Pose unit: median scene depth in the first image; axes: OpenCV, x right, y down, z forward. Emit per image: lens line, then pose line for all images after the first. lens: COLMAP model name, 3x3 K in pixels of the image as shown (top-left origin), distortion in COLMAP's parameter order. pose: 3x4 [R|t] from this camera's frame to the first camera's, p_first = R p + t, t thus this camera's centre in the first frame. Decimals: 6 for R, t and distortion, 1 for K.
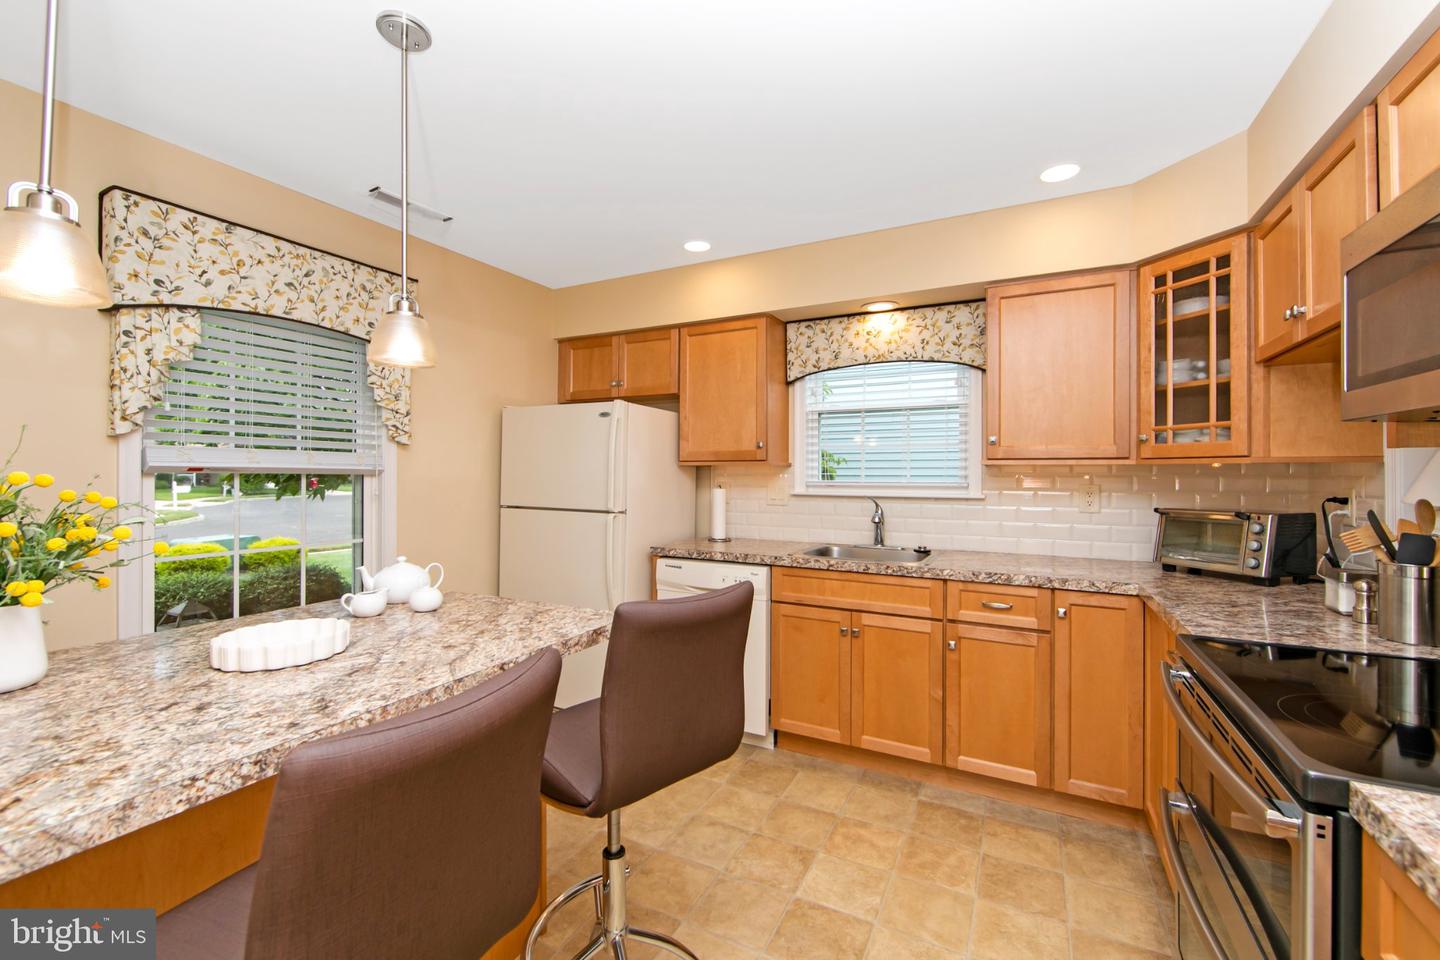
lens RADIAL K [[574.2, 0, 719.7], [0, 574.2, 473.1], [0, 0, 1]] dist [-0.006225, -0.000027]
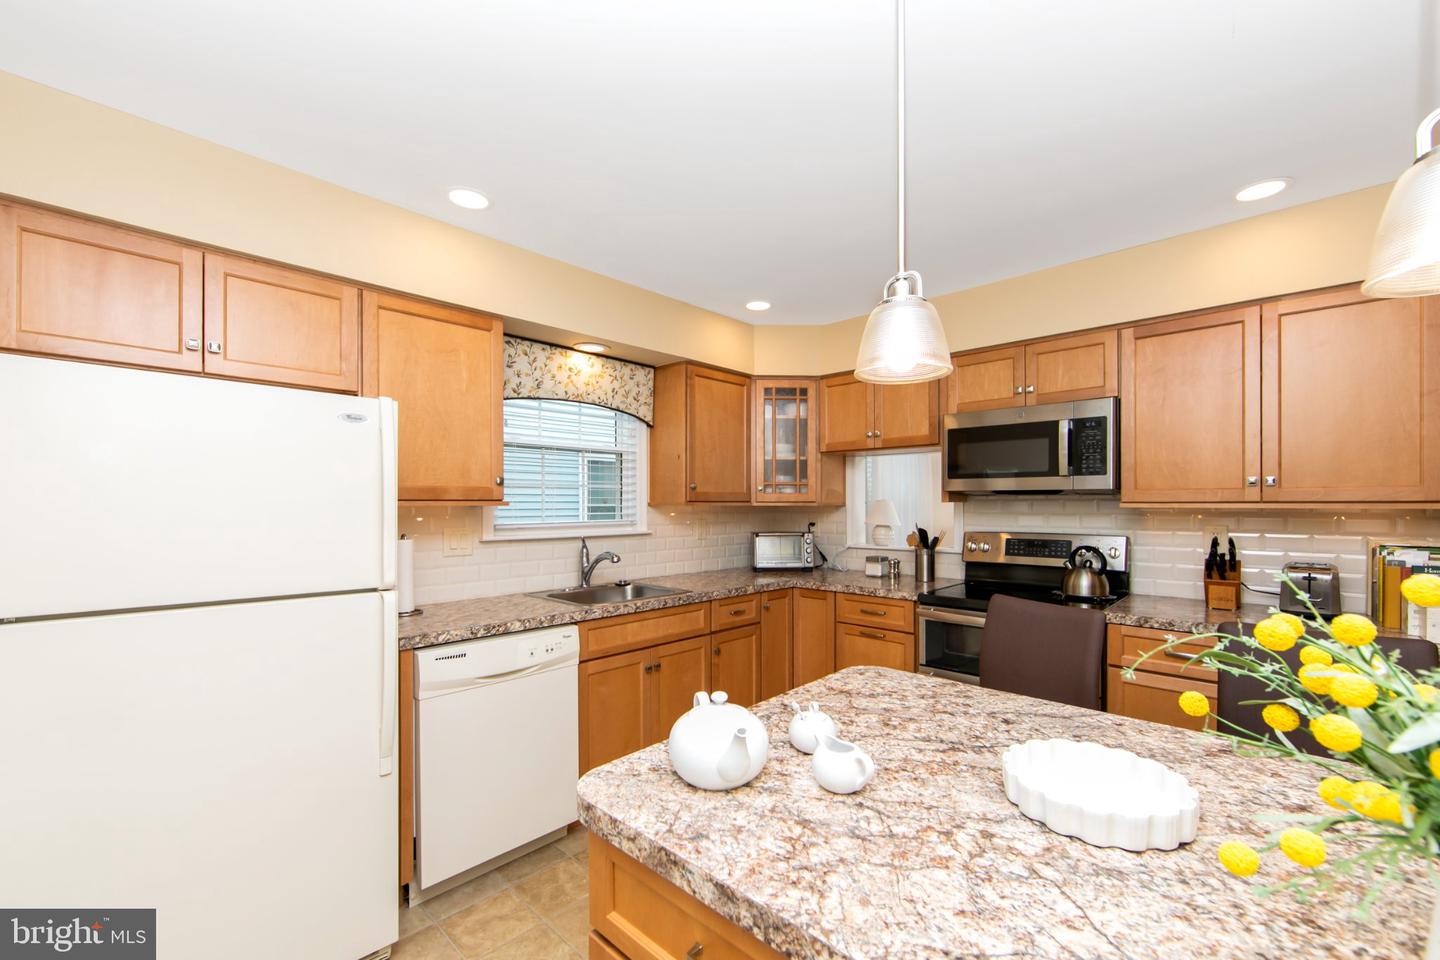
lens RADIAL K [[574.2, 0, 716.4], [0, 574.2, 503.9], [0, 0, 1]] dist [-0.006225, -0.000027]
pose [[0.312096, -0.003606, 0.950044, -0.621886], [0.001257, 0.999993, 0.003383, -0.019711], [-0.950050, 0.000139, 0.312098, 0.486003]]
